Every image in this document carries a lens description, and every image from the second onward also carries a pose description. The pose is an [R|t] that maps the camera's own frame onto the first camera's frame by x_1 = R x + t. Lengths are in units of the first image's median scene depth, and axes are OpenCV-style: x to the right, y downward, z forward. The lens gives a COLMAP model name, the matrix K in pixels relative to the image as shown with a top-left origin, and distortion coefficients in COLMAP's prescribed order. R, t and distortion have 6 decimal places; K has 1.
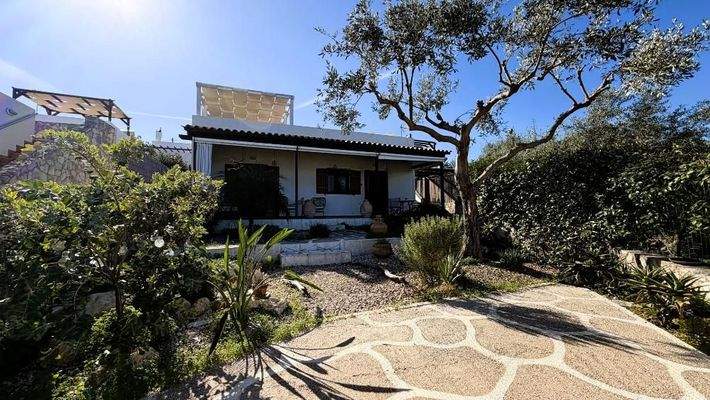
lens RADIAL K [[283.7, 0, 354.5], [0, 283.7, 202.2], [0, 0, 1]] dist [0.001203, 0.000004]
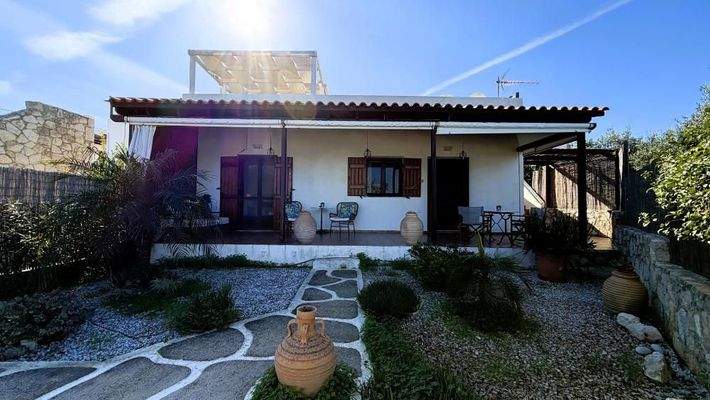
lens RADIAL K [[283.7, 0, 354.5], [0, 283.7, 202.2], [0, 0, 1]] dist [0.001203, 0.000004]
pose [[0.931781, 0.013153, -0.362782, 0.134721], [-0.003290, 0.999608, 0.027791, -0.039161], [0.363006, -0.024702, 0.931459, 0.444251]]
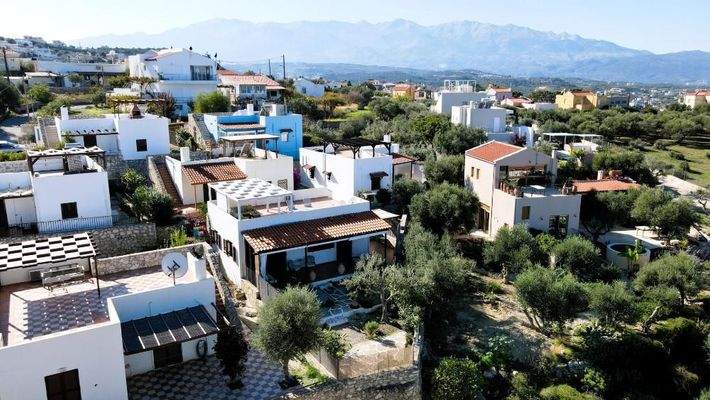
lens RADIAL K [[534.2, 0, 353.5], [0, 534.2, 198.9], [0, 0, 1]] dist [-0.000323, 0.000527]
pose [[0.984510, -0.031599, 0.172456, -0.431228], [-0.016844, 0.962028, 0.272431, -1.263409], [-0.174516, -0.271116, 0.946594, -1.968552]]
